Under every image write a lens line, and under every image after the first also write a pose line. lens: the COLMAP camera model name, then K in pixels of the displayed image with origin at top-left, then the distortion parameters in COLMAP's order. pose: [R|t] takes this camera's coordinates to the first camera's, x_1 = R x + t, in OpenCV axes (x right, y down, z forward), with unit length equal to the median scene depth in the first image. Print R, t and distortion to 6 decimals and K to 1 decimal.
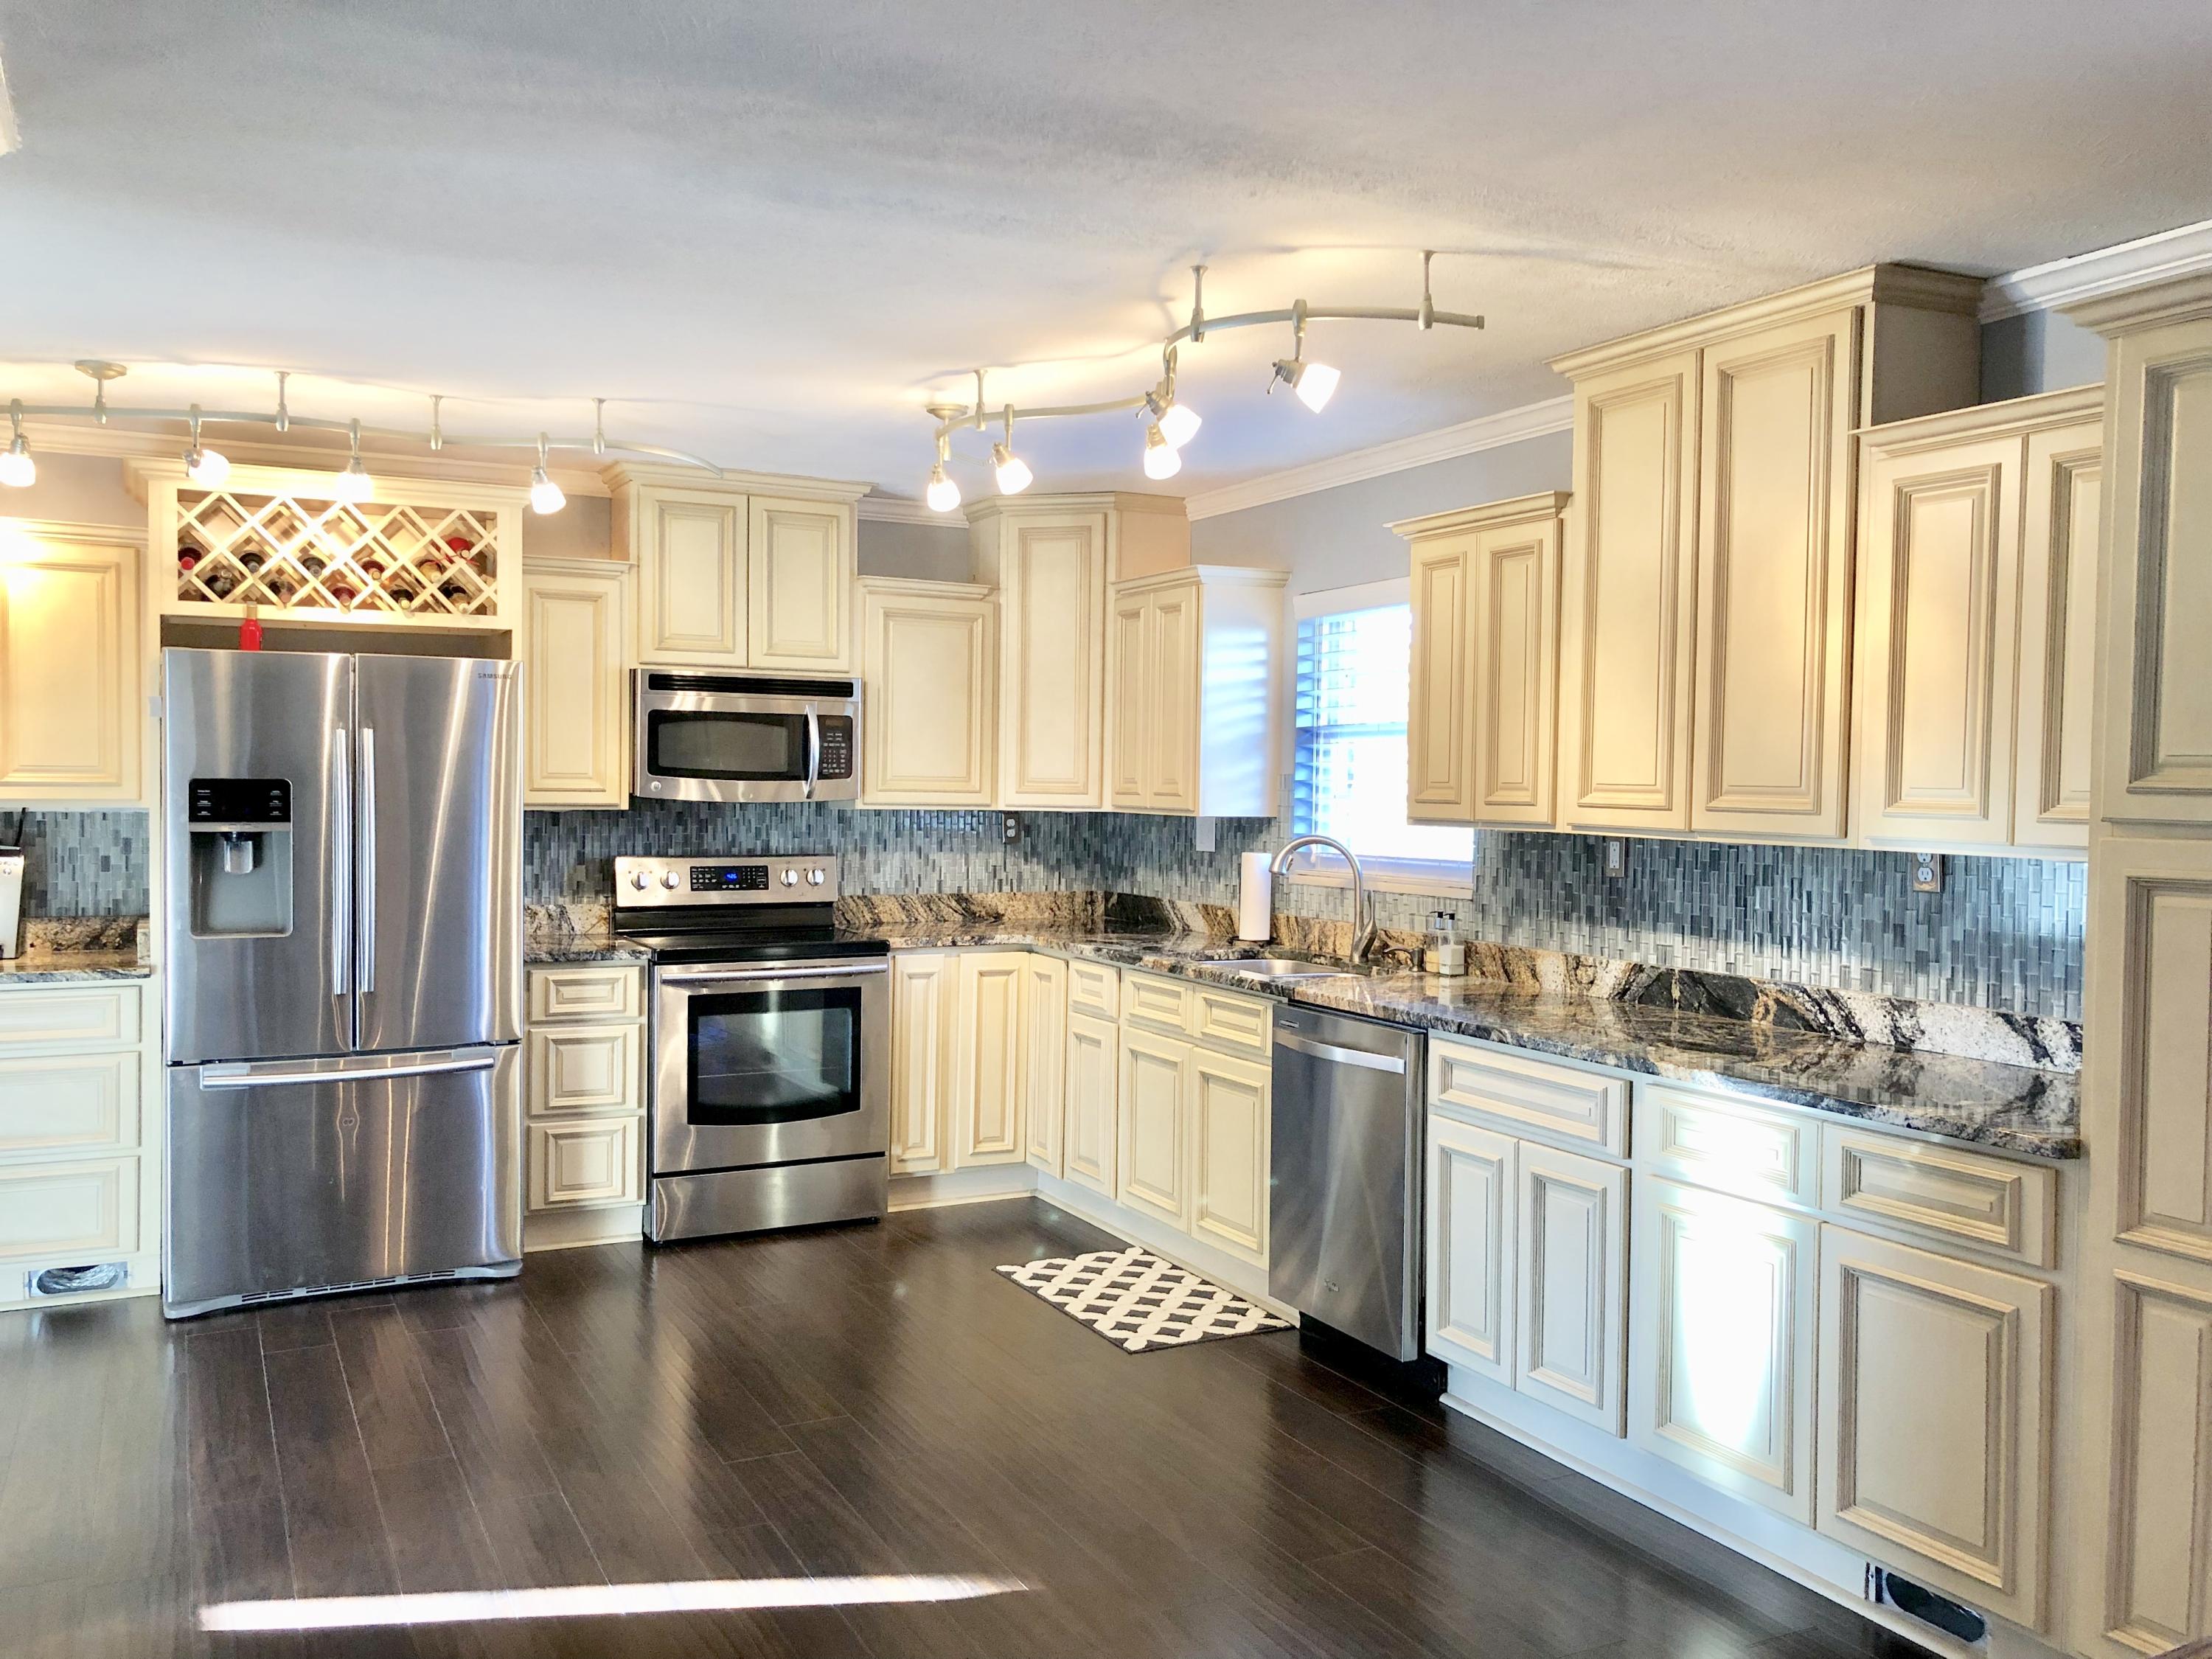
lens RADIAL K [[1798.6, 0, 1110.2], [0, 1798.6, 832.2], [0, 0, 1]] dist [0.032757, 0.007853]
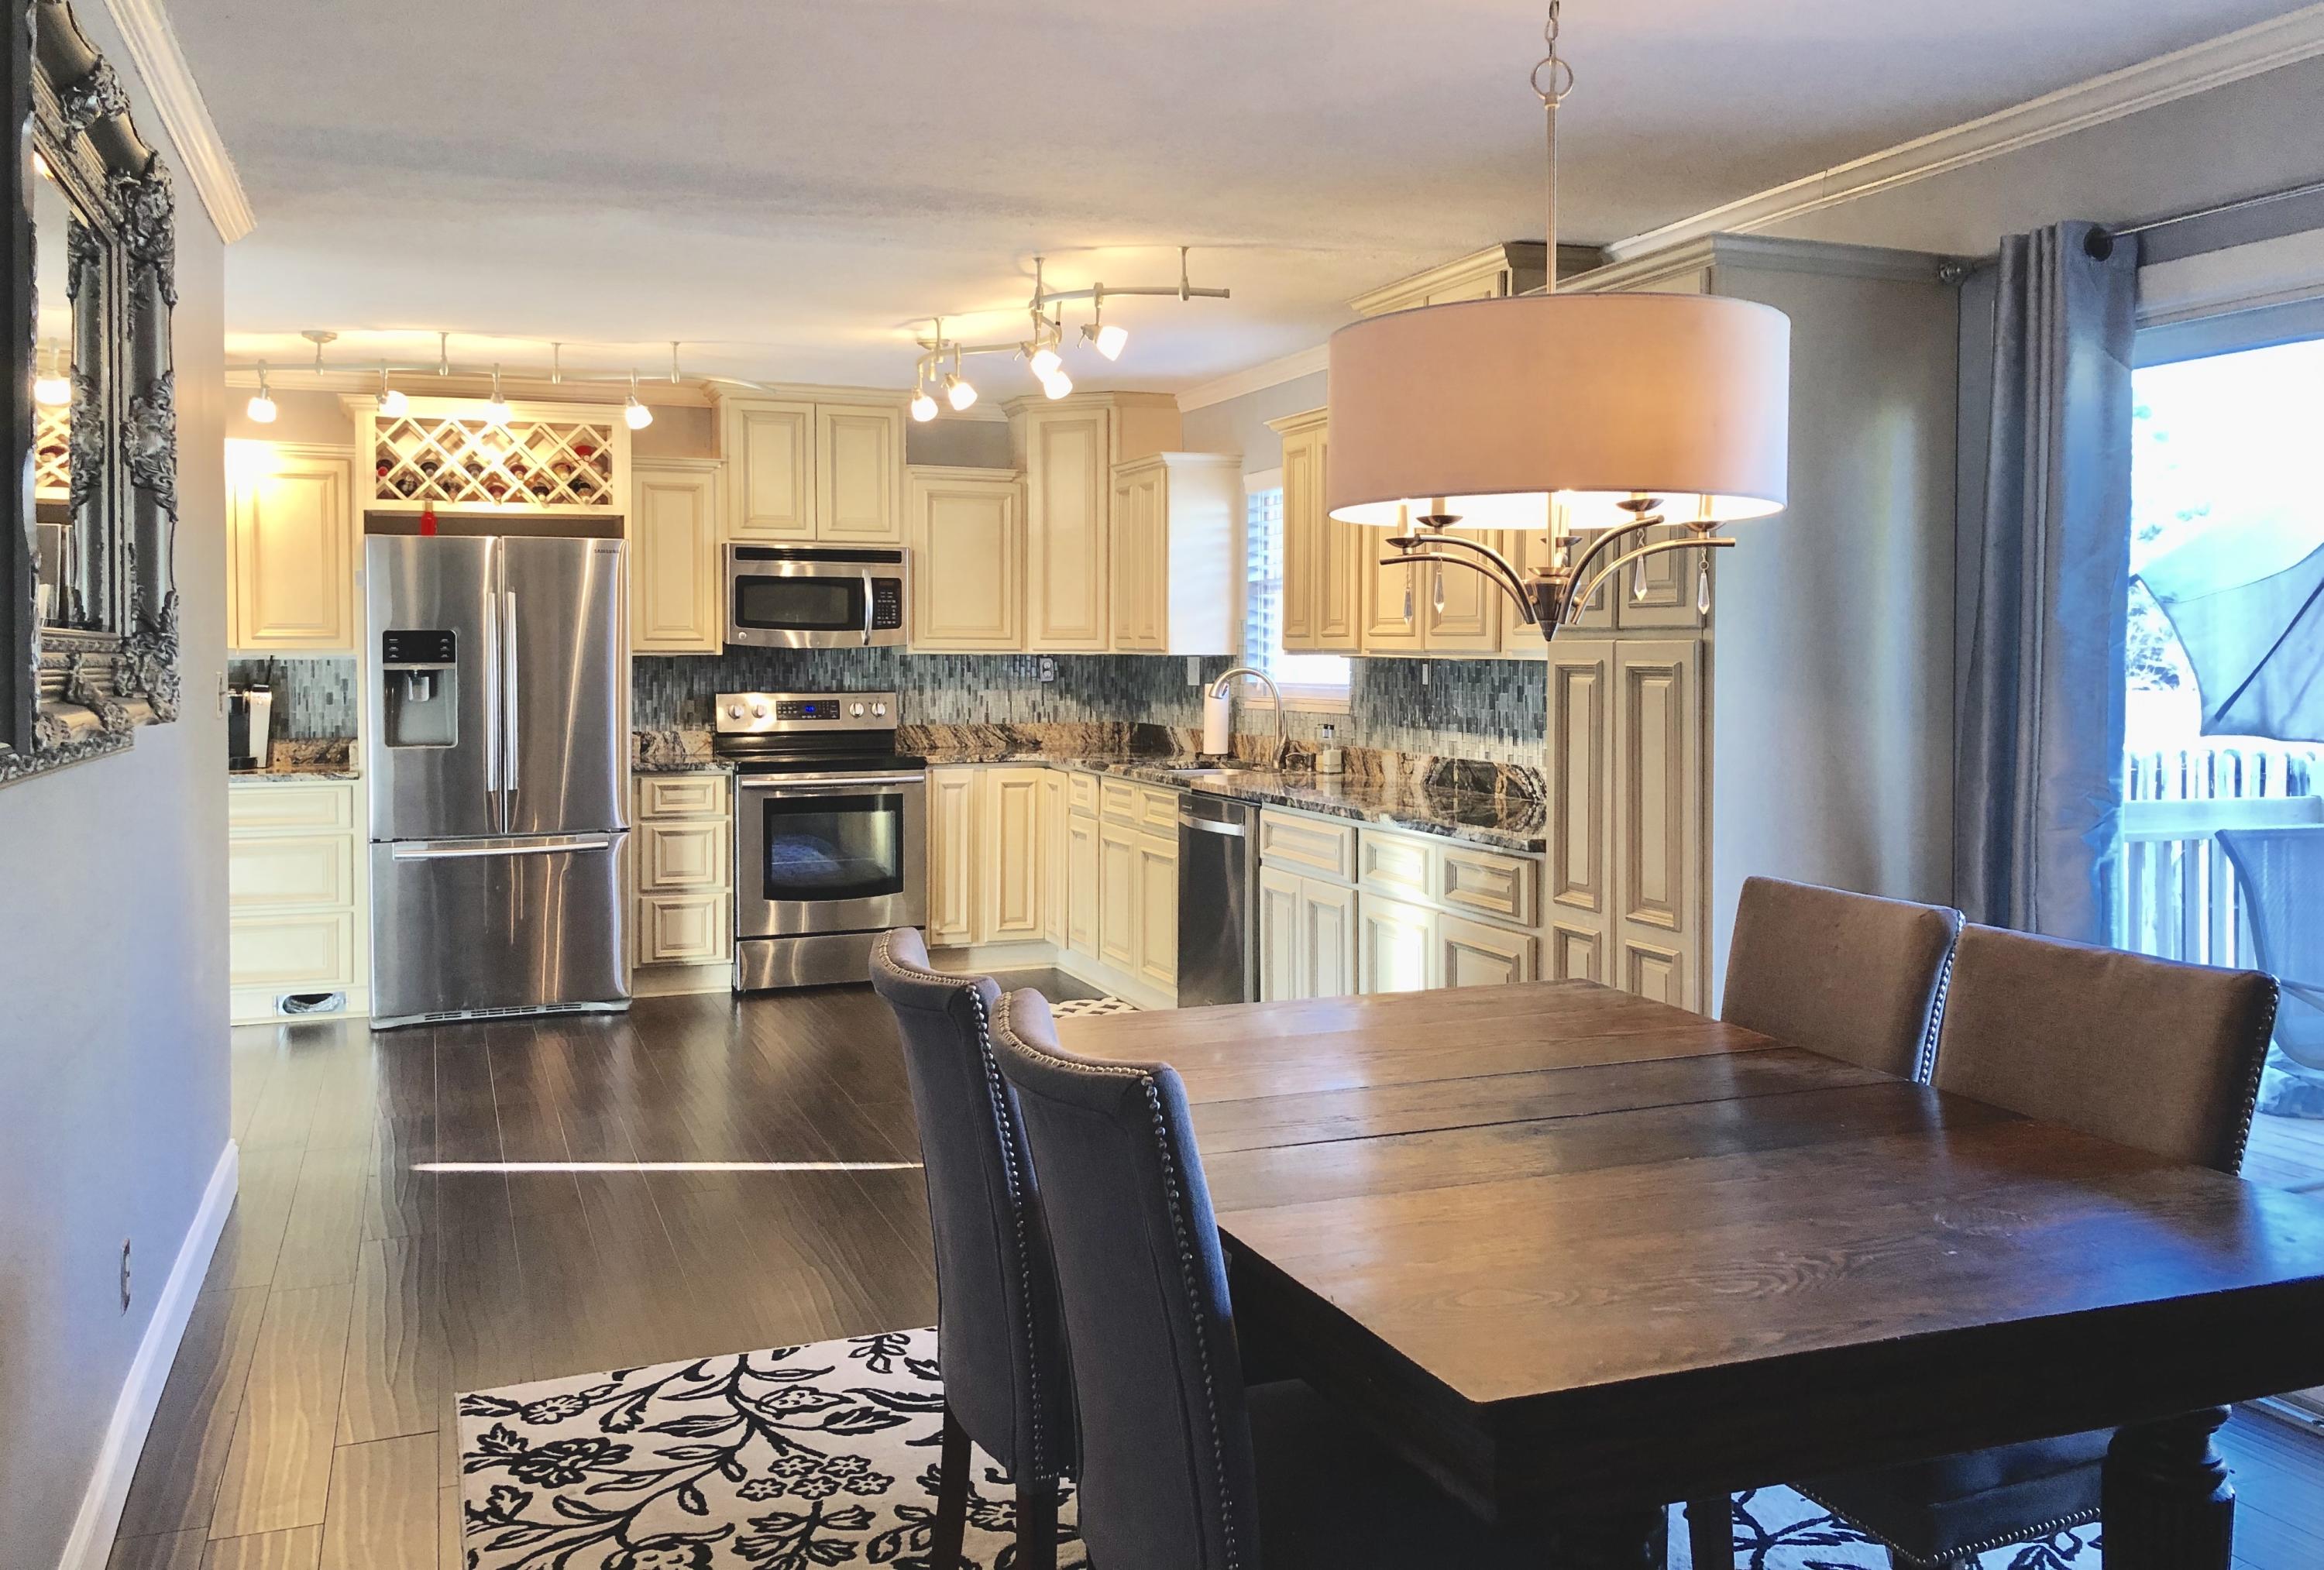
lens RADIAL K [[1918.7, 0, 1186.4], [0, 1918.7, 698.2], [0, 0, 1]] dist [0.054798, -0.033102]
pose [[0.994548, -0.009635, -0.103837, 0.223811], [0.009221, 0.999948, -0.004465, 0.030673], [0.103875, 0.003483, 0.994584, -0.352566]]
